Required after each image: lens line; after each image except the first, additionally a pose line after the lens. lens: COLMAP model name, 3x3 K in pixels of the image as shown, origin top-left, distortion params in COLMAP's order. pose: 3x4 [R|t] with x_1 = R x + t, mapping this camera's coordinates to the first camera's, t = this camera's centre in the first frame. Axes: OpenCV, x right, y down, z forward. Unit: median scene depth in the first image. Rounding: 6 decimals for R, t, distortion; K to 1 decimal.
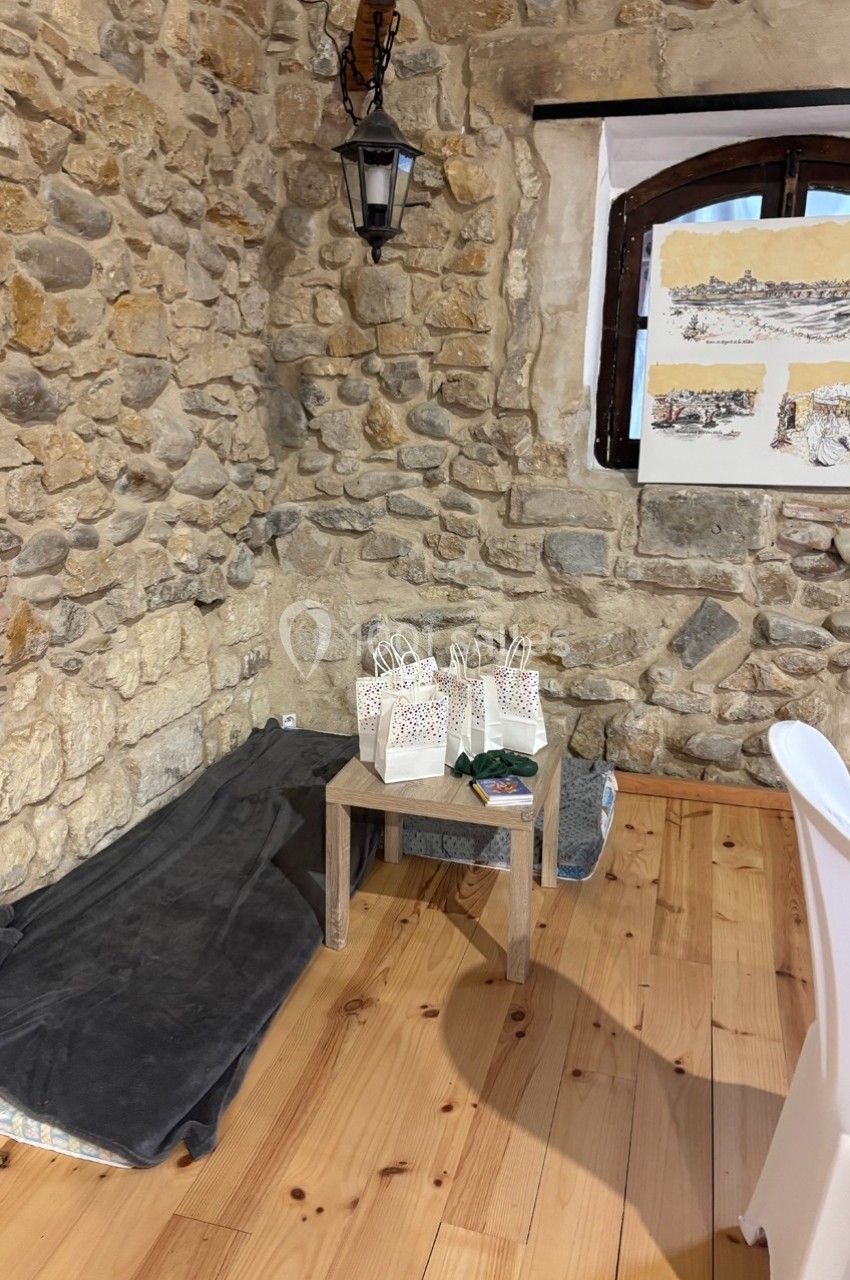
lens RADIAL K [[979.6, 0, 425.0], [0, 979.6, 640.0], [0, 0, 1]] dist [0.008397, -0.000231]
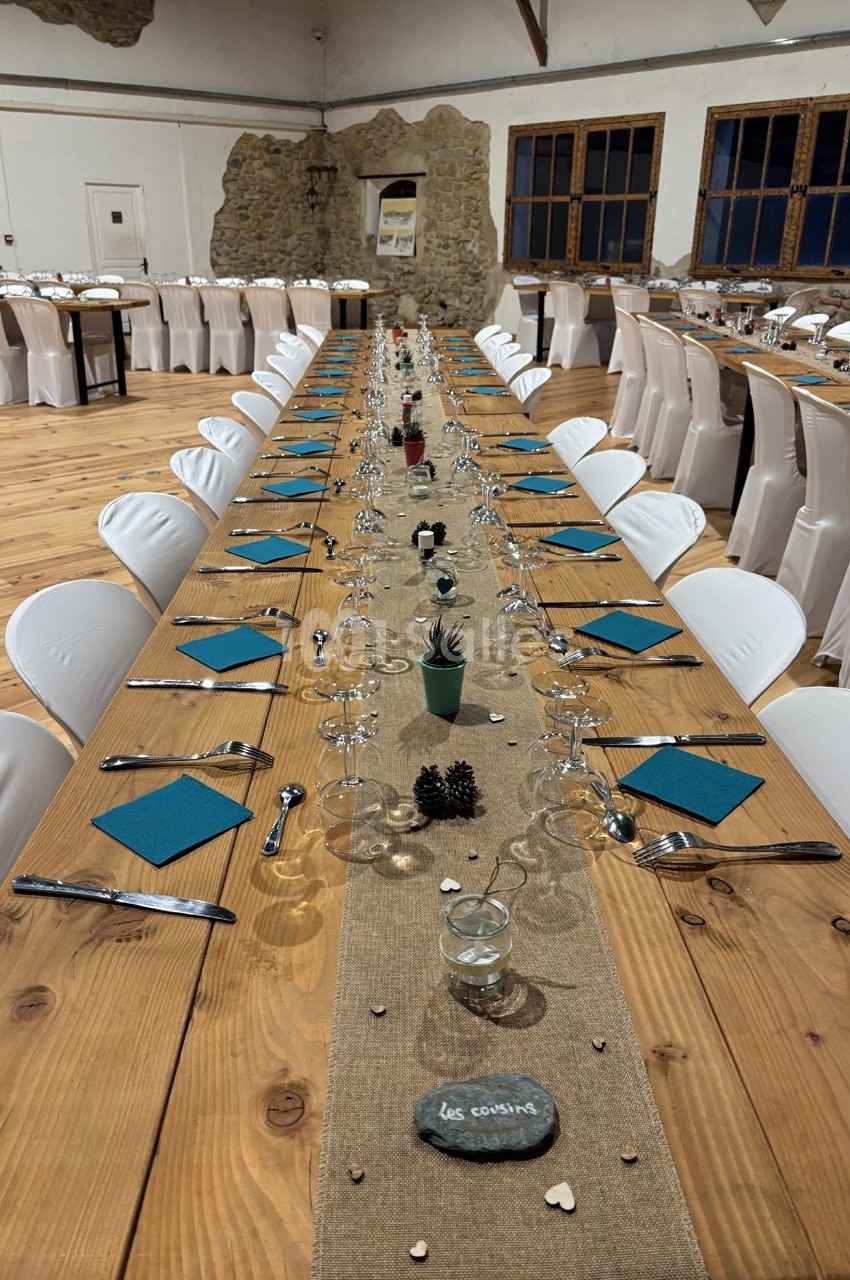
lens RADIAL K [[979.6, 0, 425.0], [0, 979.6, 640.0], [0, 0, 1]] dist [0.008397, -0.000231]
pose [[0.859363, 0.191906, -0.473992, 3.180423], [-0.123356, 0.977335, 0.172047, 0.858630], [0.496265, -0.089381, 0.863558, -3.328650]]
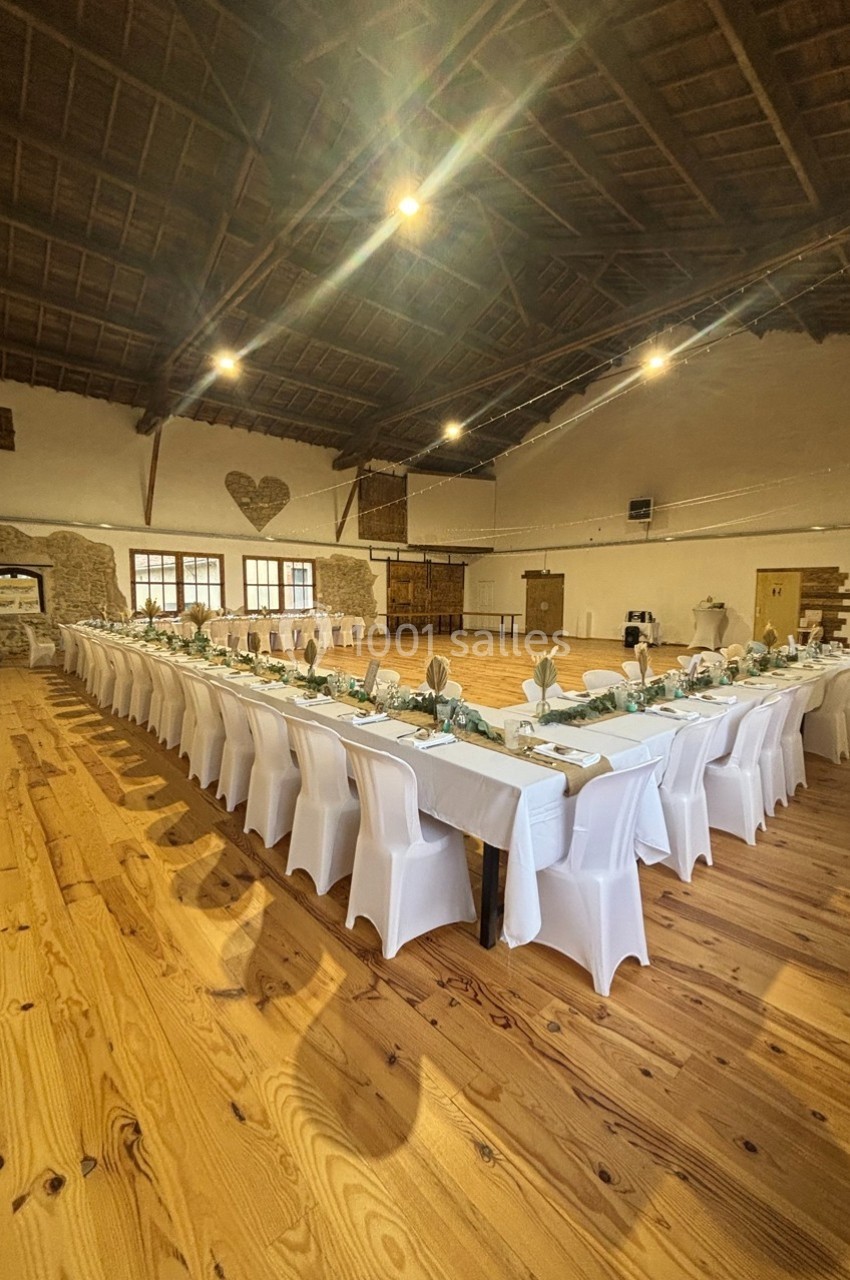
lens RADIAL K [[515.3, 0, 424.2], [0, 515.3, 646.0], [0, 0, 1]] dist [-0.000146, -0.020431]
pose [[0.513754, -0.089898, 0.853215, -1.388661], [0.213753, 0.976547, -0.025816, 0.834509], [-0.830883, 0.195640, 0.520921, -3.492889]]
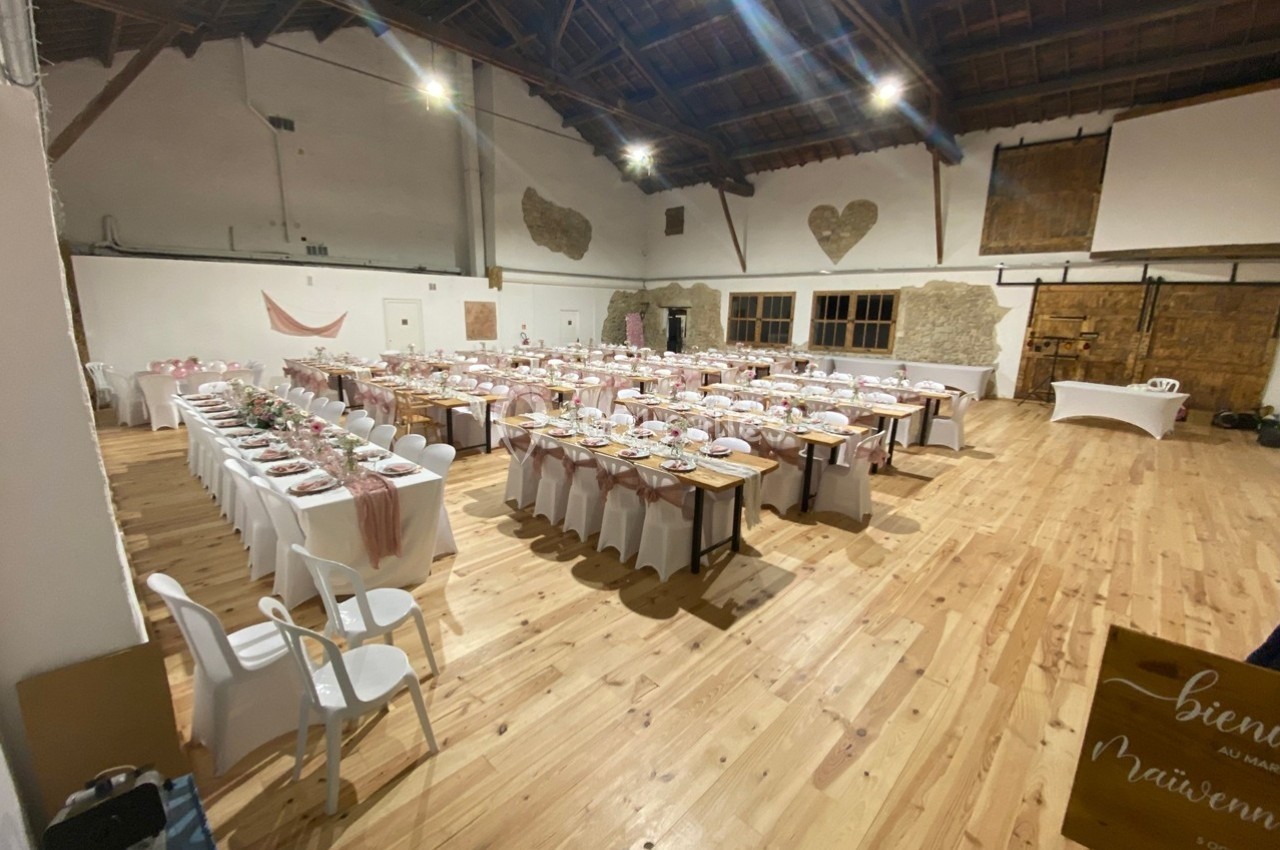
lens RADIAL K [[520.2, 0, 633.7], [0, 520.2, 429.6], [0, 0, 1]] dist [0.009711, -0.020782]
pose [[0.890529, 0.106093, -0.442383, 2.849029], [-0.120440, 0.992711, -0.004376, 1.059433], [0.438694, 0.057177, 0.896816, -4.898961]]
